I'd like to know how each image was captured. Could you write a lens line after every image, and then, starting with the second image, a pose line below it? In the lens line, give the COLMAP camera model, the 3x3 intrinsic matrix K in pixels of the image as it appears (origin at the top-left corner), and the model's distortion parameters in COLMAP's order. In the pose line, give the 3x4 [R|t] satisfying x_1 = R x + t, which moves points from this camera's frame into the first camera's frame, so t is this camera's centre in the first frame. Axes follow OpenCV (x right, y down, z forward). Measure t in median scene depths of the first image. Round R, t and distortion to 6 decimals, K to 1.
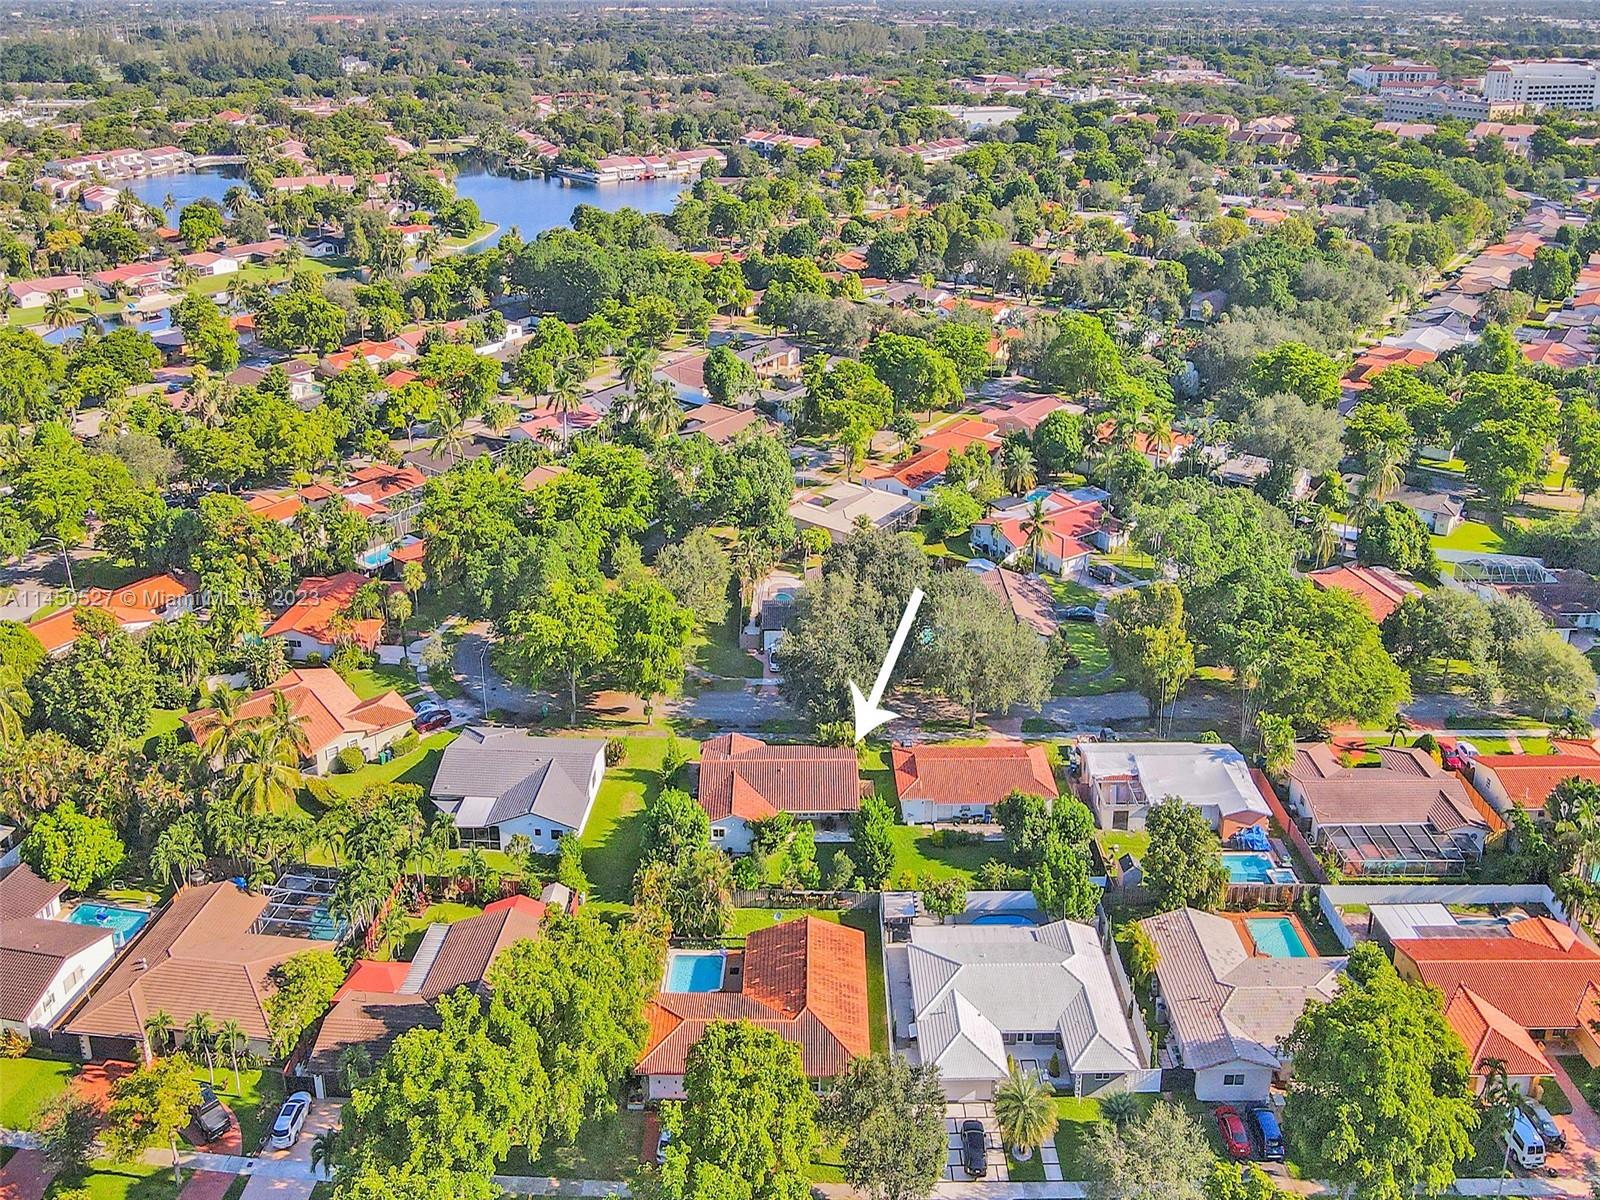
lens RADIAL K [[1116.1, 0, 797.8], [0, 1116.1, 529.2], [0, 0, 1]] dist [0.004065, 0.003318]
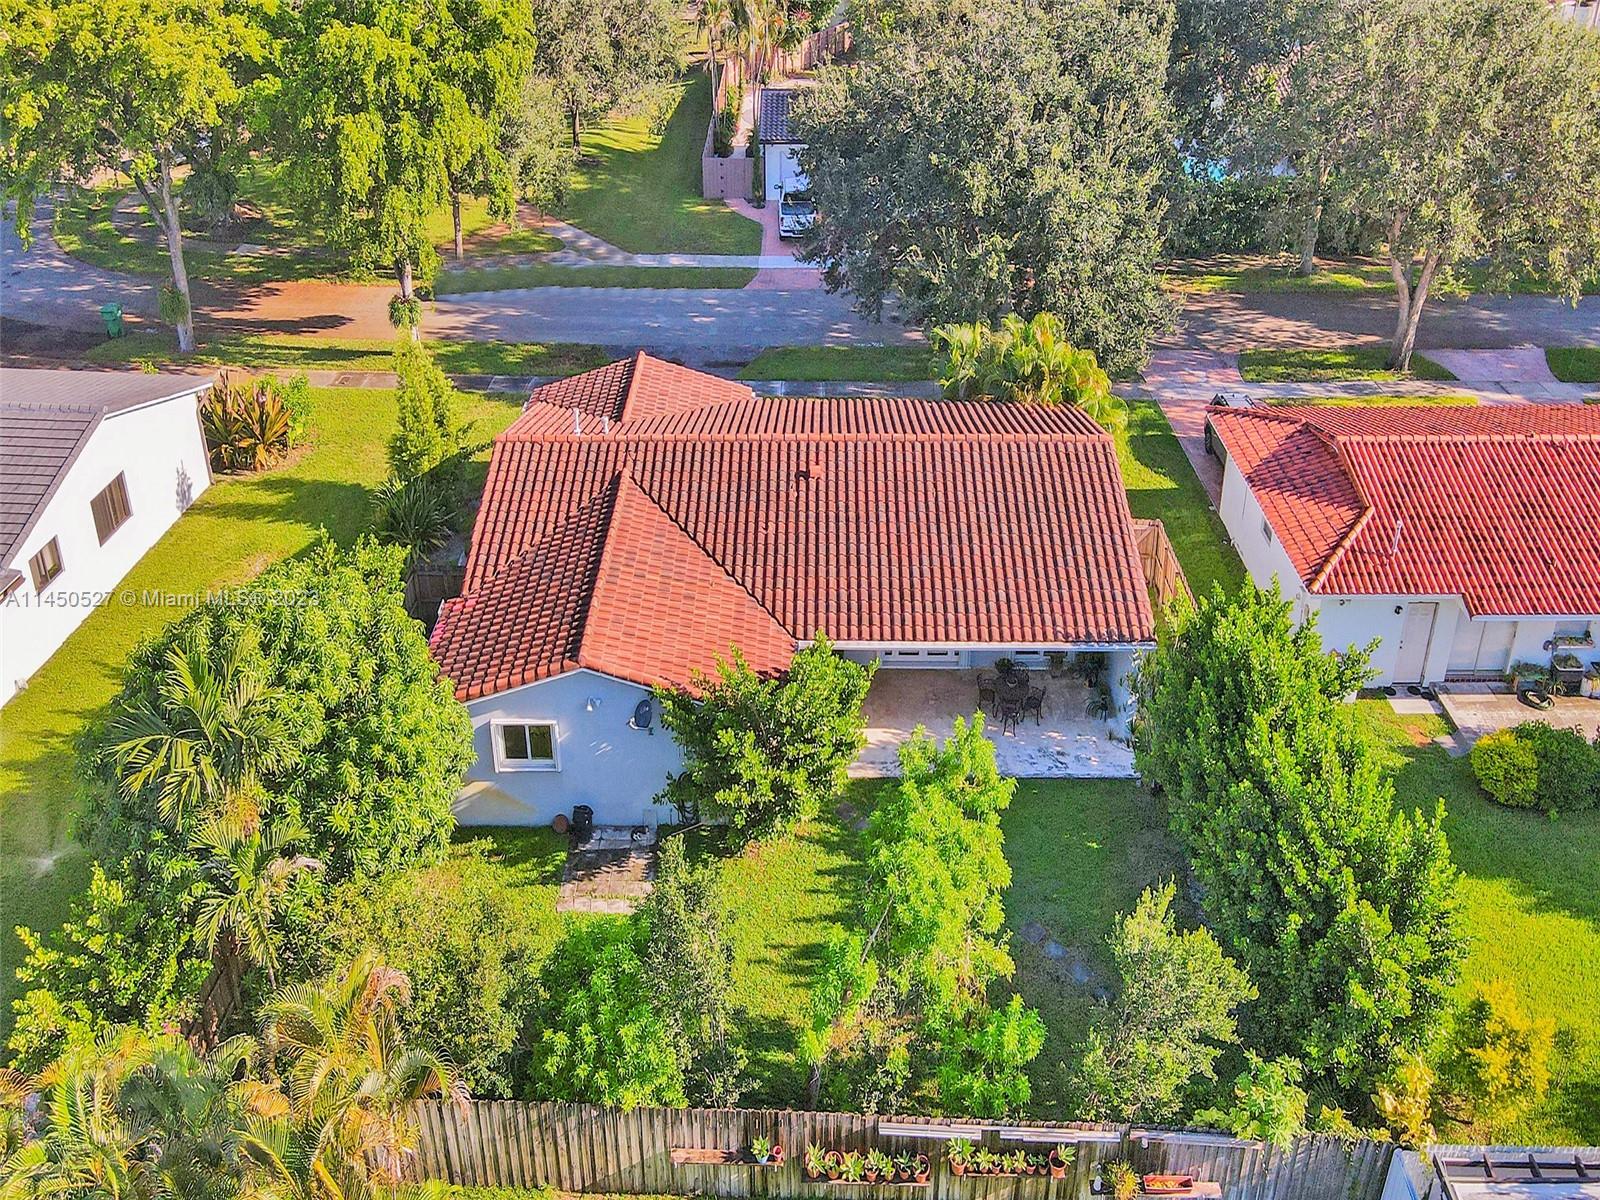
lens RADIAL K [[1116.1, 0, 797.8], [0, 1116.1, 529.2], [0, 0, 1]] dist [0.004065, 0.003318]
pose [[0.999743, 0.003787, -0.022359, -0.012357], [0.001028, 0.977380, 0.211490, 0.175550], [0.022654, -0.211459, 0.977124, 0.757961]]
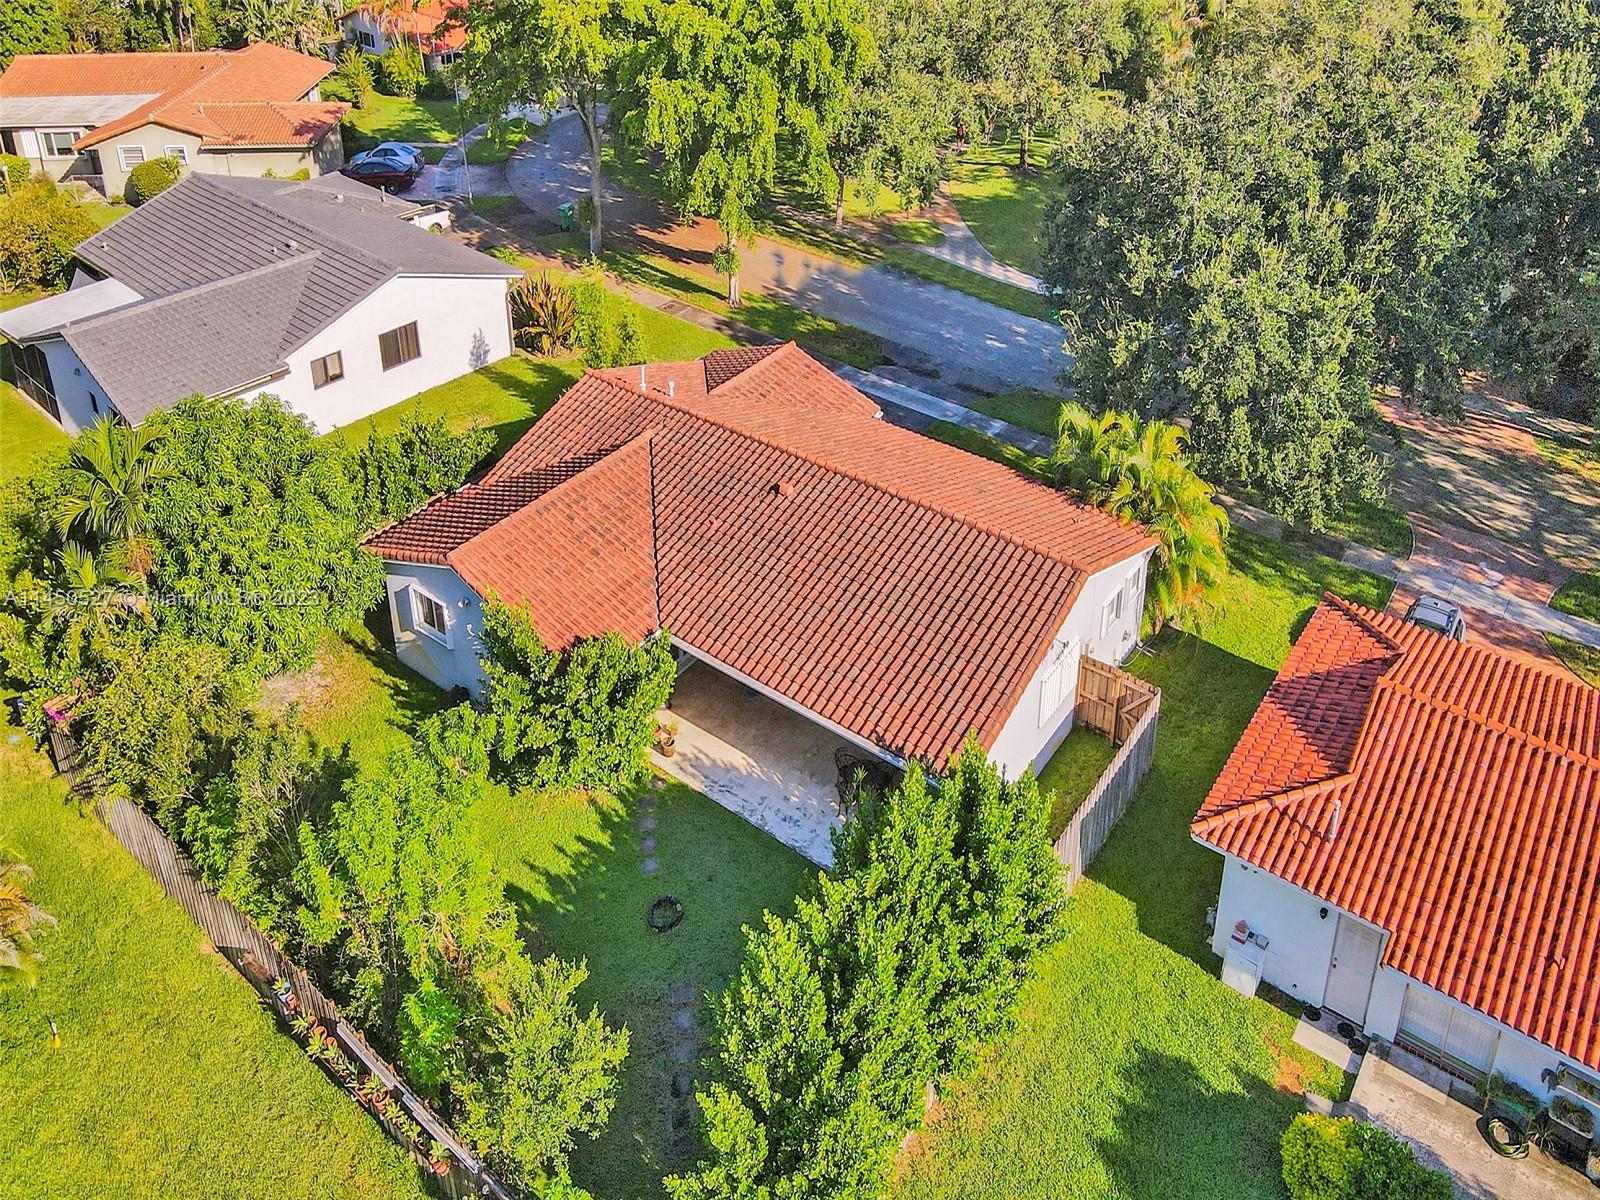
lens RADIAL K [[1116.1, 0, 797.8], [0, 1116.1, 529.2], [0, 0, 1]] dist [0.004065, 0.003318]
pose [[0.789942, 0.348419, -0.504574, 0.103962], [-0.234848, 0.932046, 0.275929, 0.156714], [0.566425, -0.099470, 0.818088, 0.797602]]
